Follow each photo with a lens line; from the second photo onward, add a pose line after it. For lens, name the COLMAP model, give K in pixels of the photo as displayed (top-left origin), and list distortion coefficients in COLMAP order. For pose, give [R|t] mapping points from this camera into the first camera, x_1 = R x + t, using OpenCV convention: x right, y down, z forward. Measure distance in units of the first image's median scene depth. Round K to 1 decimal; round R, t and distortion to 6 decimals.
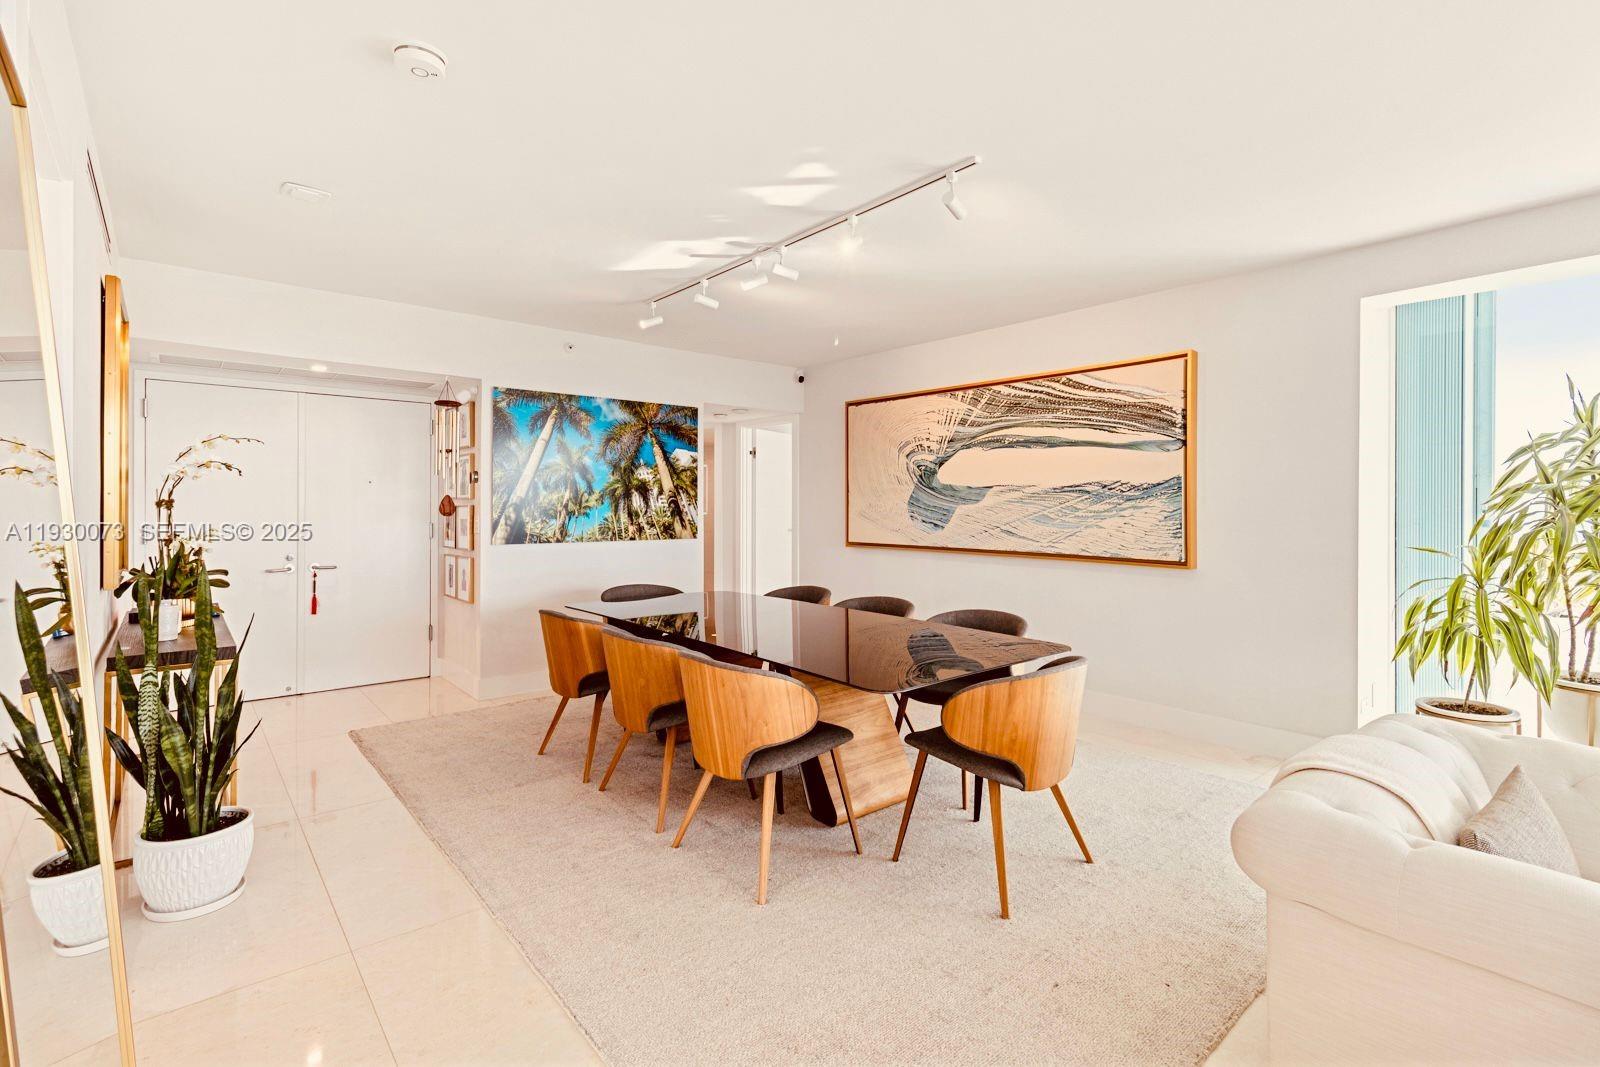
lens RADIAL K [[744.7, 0, 803.6], [0, 744.7, 509.4], [0, 0, 1]] dist [0.003402, -0.001222]
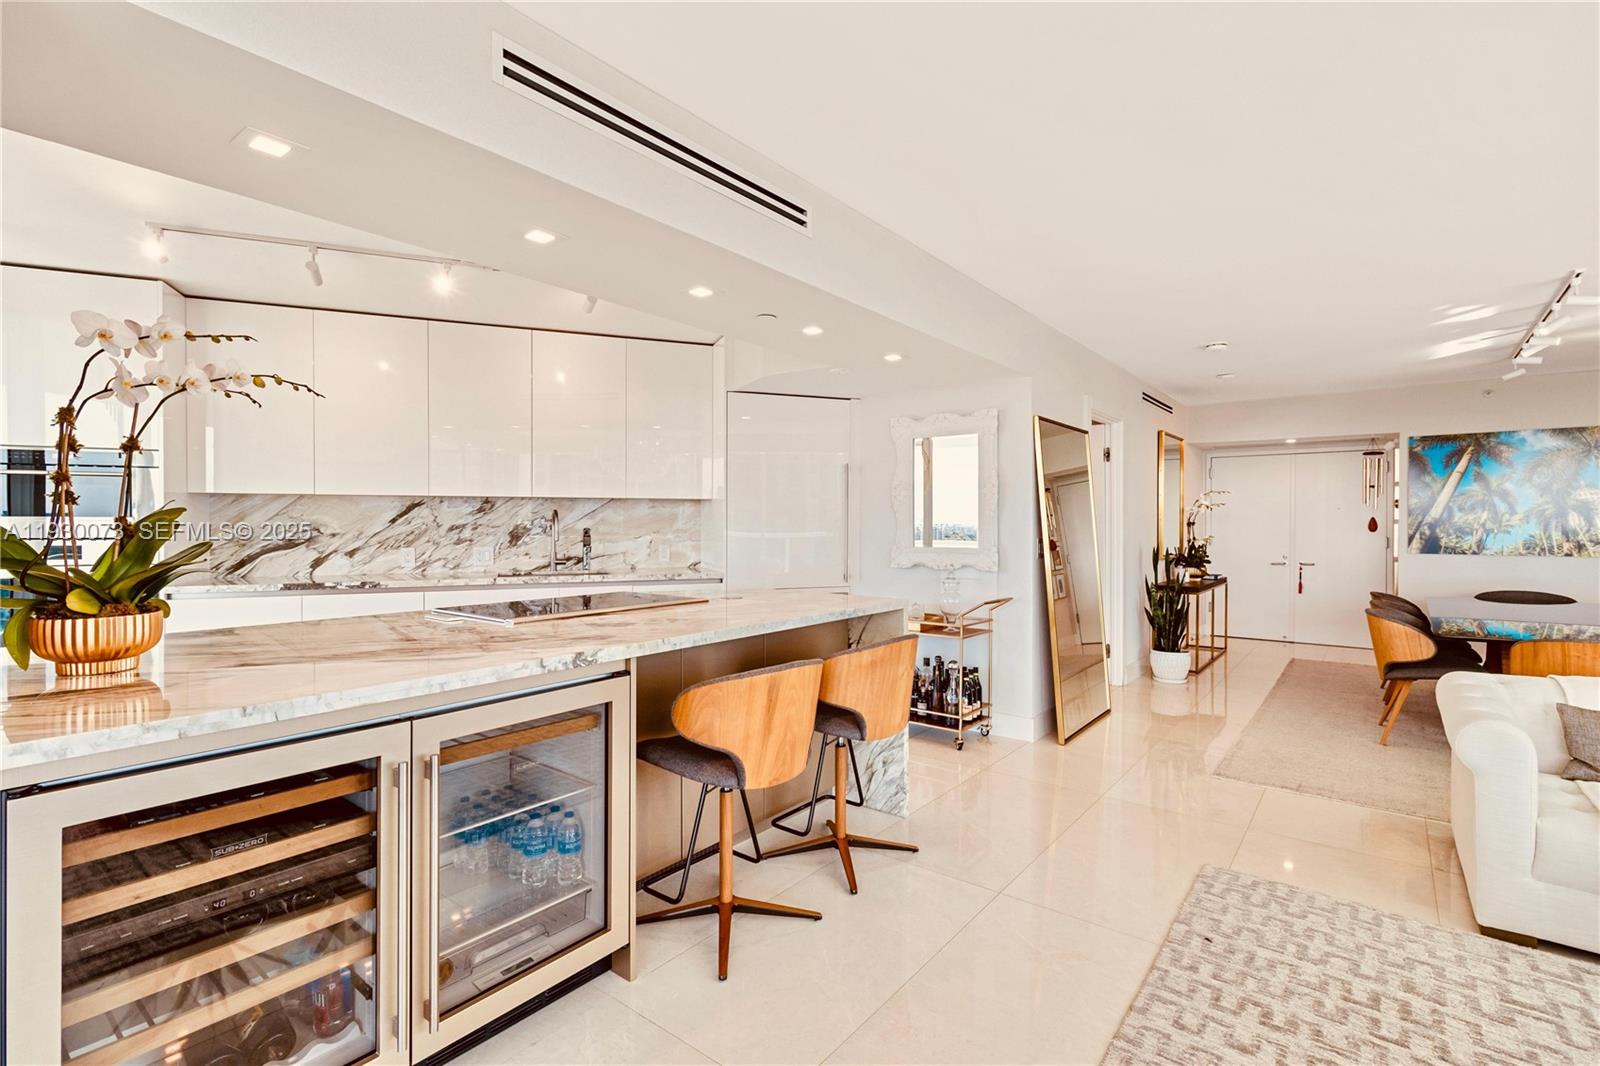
lens RADIAL K [[744.7, 0, 804.6], [0, 744.7, 527.0], [0, 0, 1]] dist [0.003402, -0.001222]
pose [[0.199110, 0.003570, -0.979971, 0.628708], [-0.005336, 0.999982, 0.002559, 0.001924], [0.979963, 0.004720, 0.199125, -0.315342]]
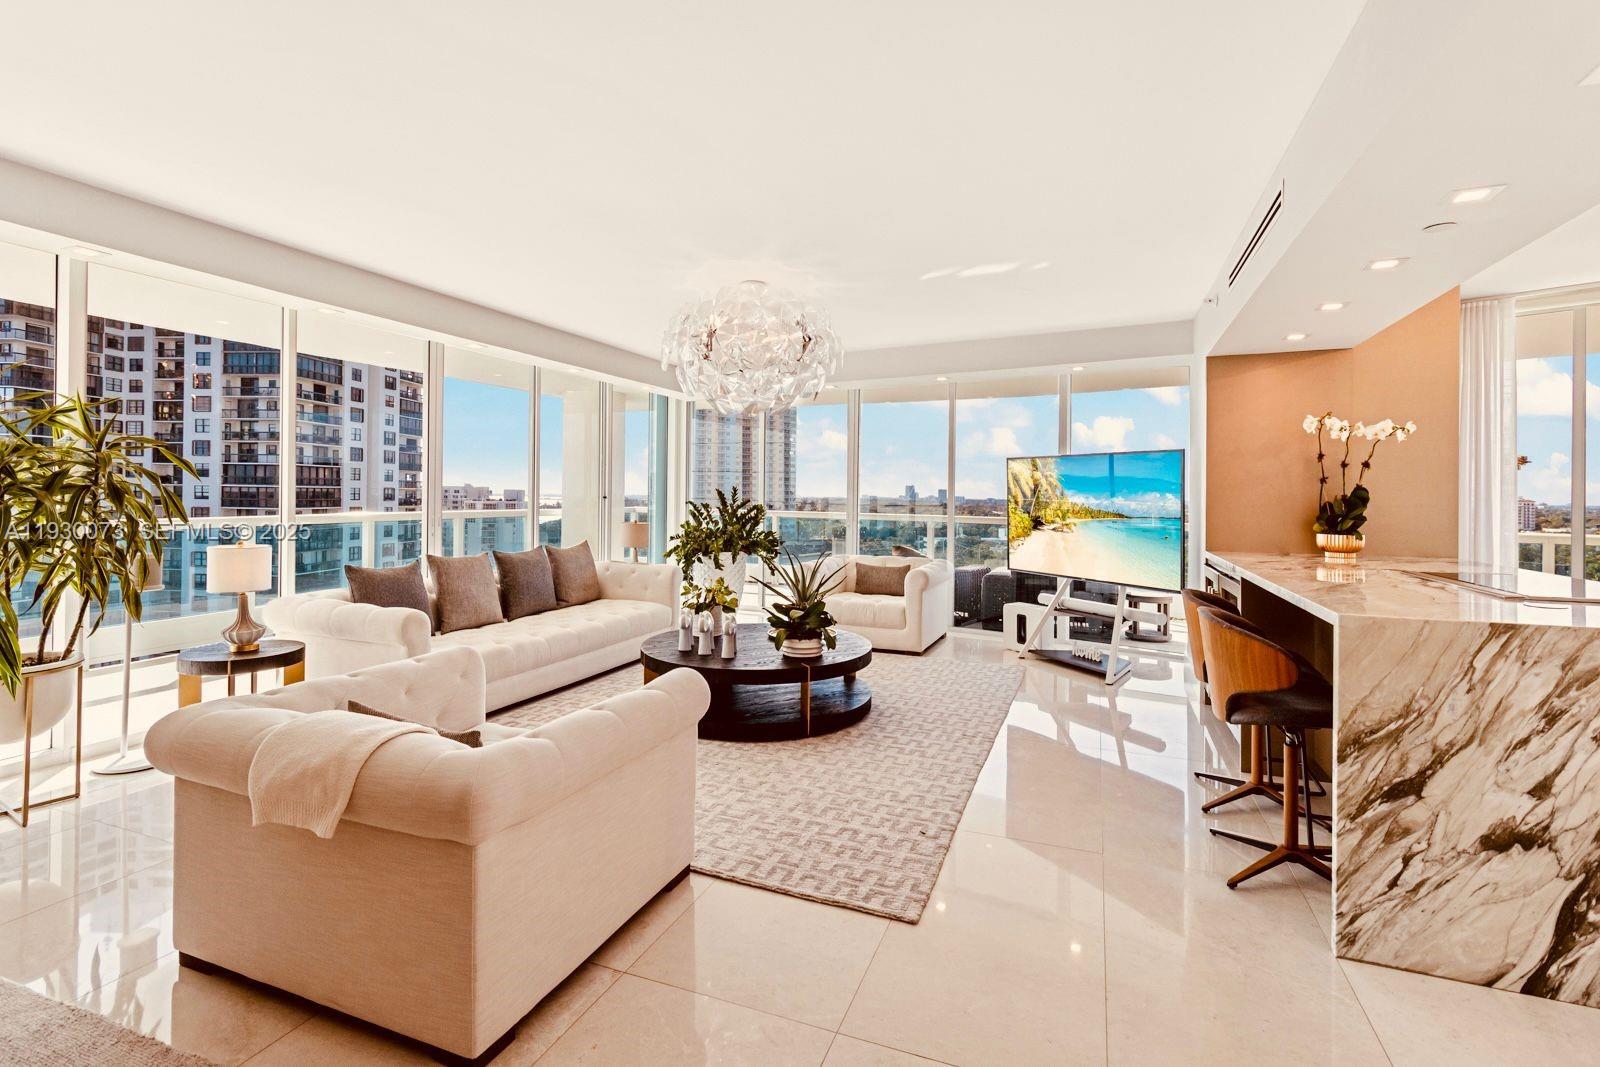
lens RADIAL K [[744.7, 0, 812.0], [0, 744.7, 501.5], [0, 0, 1]] dist [0.003402, -0.001222]
pose [[-0.477184, -0.013903, 0.878693, -0.160571], [-0.006165, 0.999903, 0.012473, 0.000409], [-0.878782, 0.000535, -0.477223, 0.313366]]
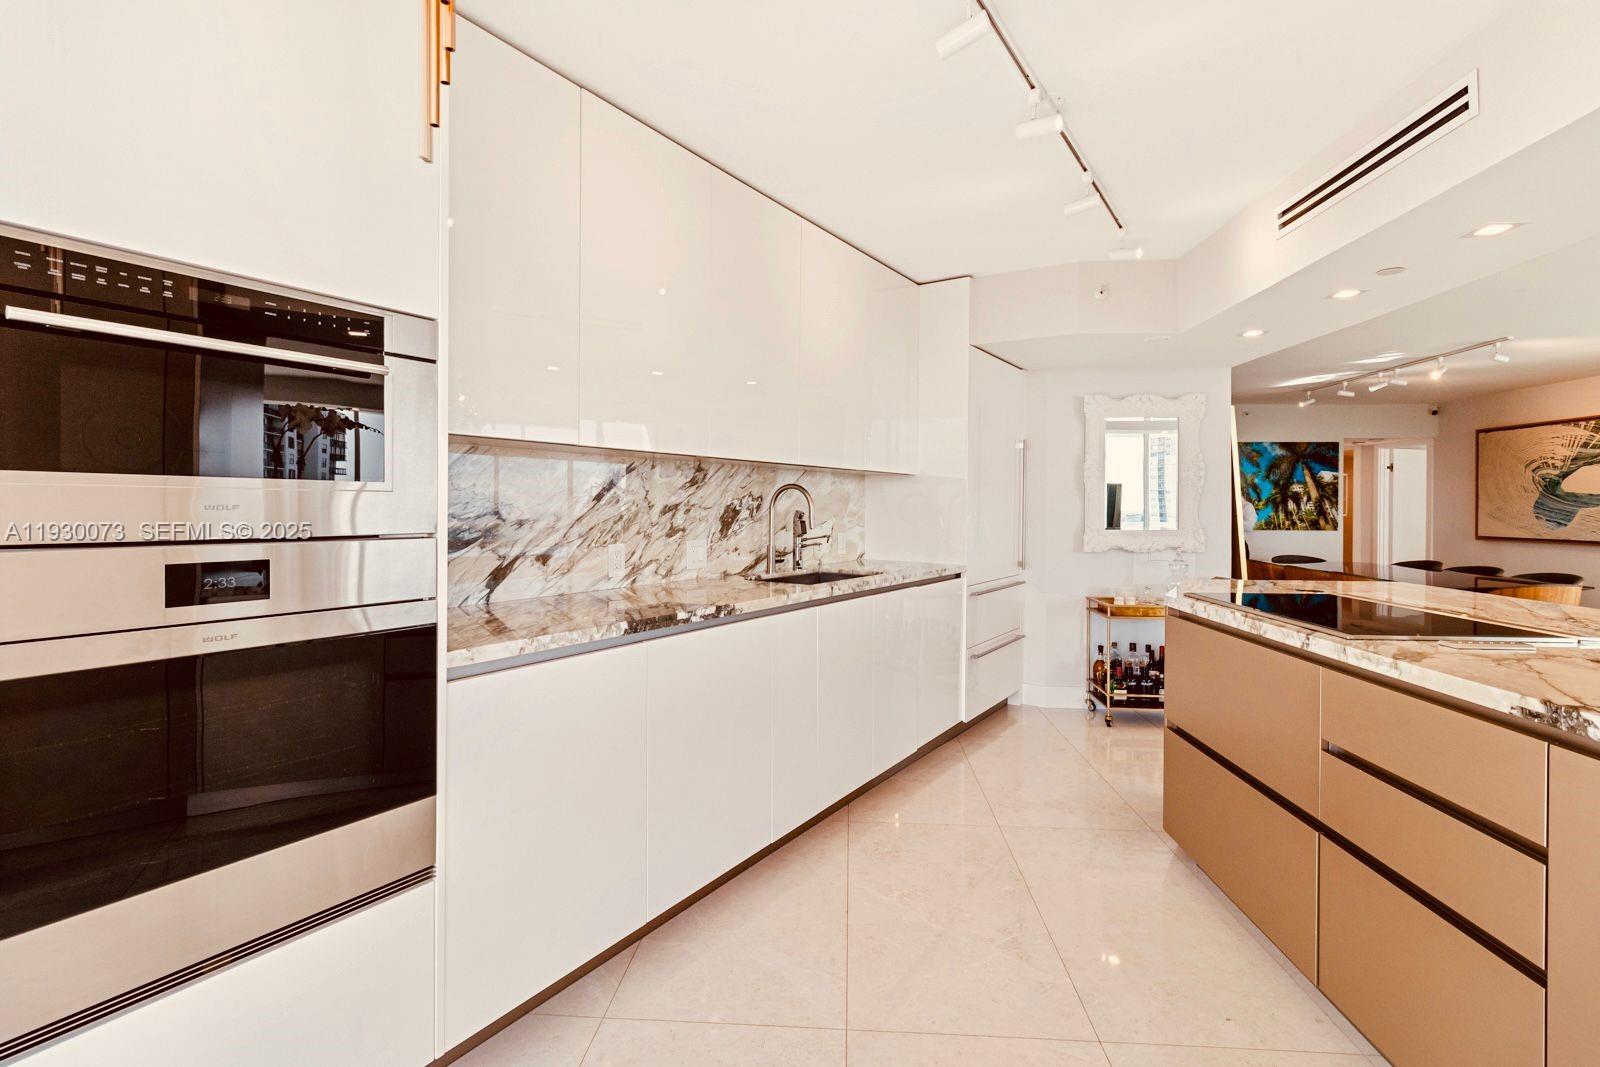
lens RADIAL K [[744.7, 0, 801.1], [0, 744.7, 512.1], [0, 0, 1]] dist [0.003402, -0.001222]
pose [[0.724791, 0.004456, -0.688954, 0.115044], [-0.005726, 0.999984, 0.000444, 0.008463], [0.688945, 0.003623, 0.724805, -0.884285]]
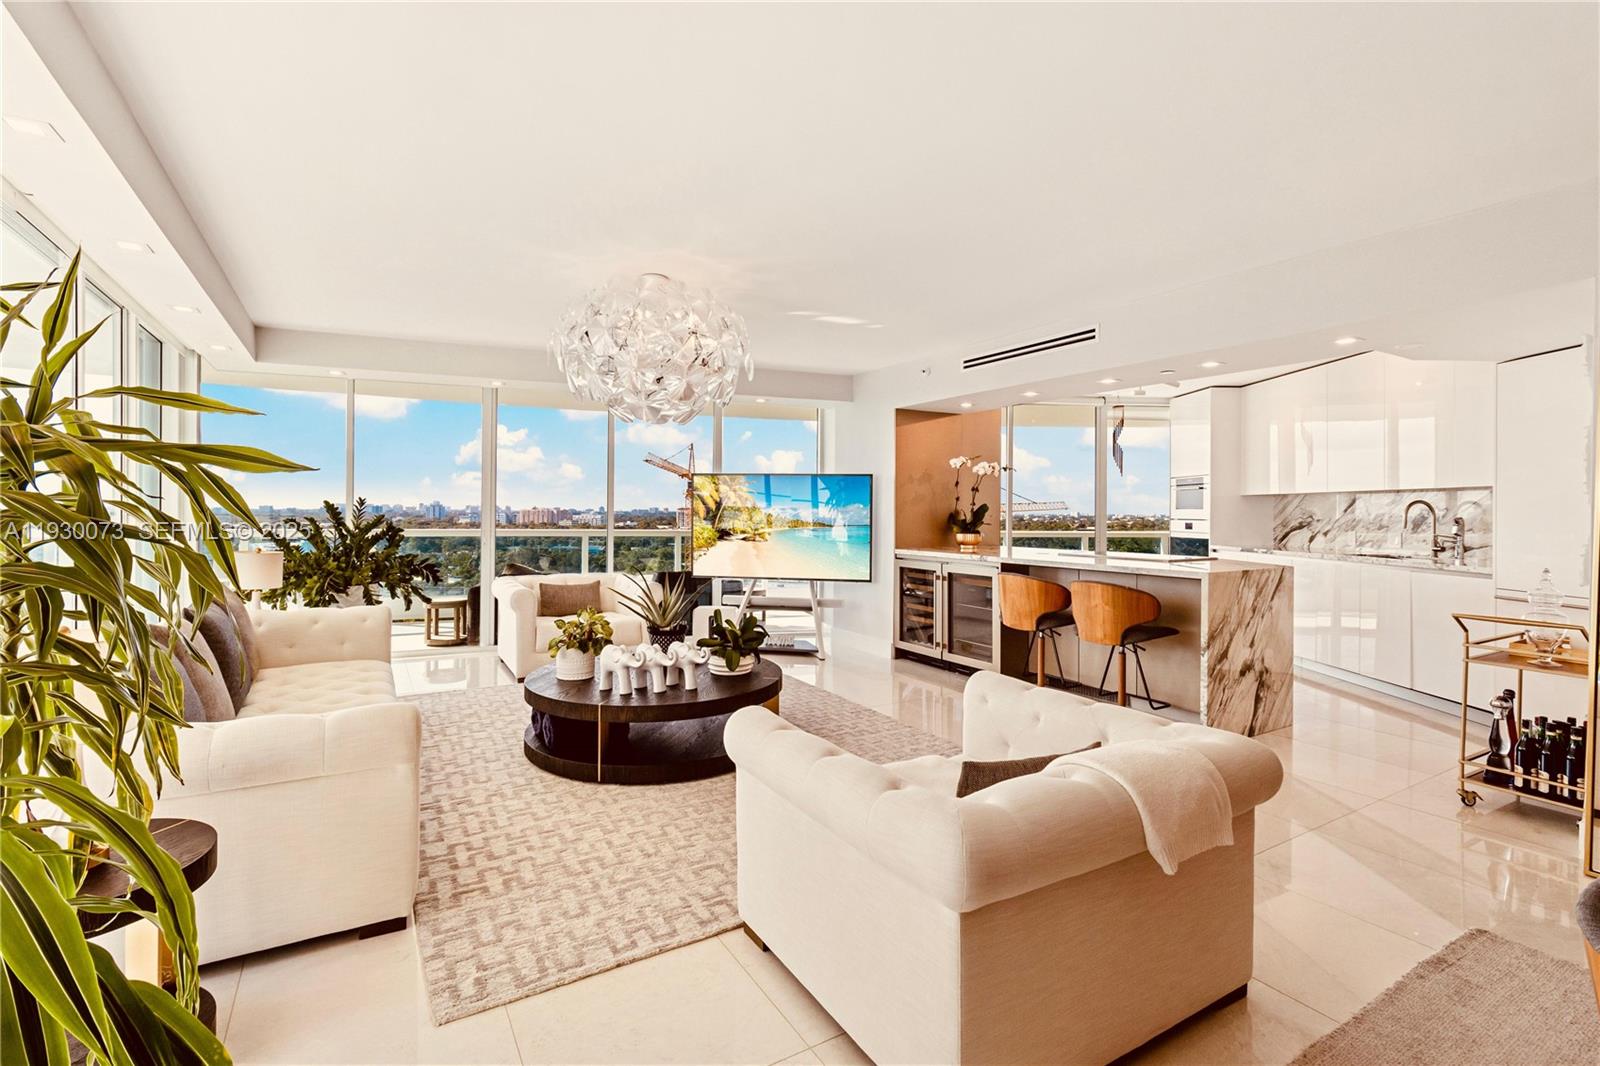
lens RADIAL K [[744.7, 0, 796.8], [0, 744.7, 514.6], [0, 0, 1]] dist [0.003402, -0.001222]
pose [[-0.985781, -0.008361, 0.167827, 0.331175], [-0.006626, 0.999919, 0.010893, -0.001524], [-0.167904, 0.009626, -0.985756, 0.697237]]
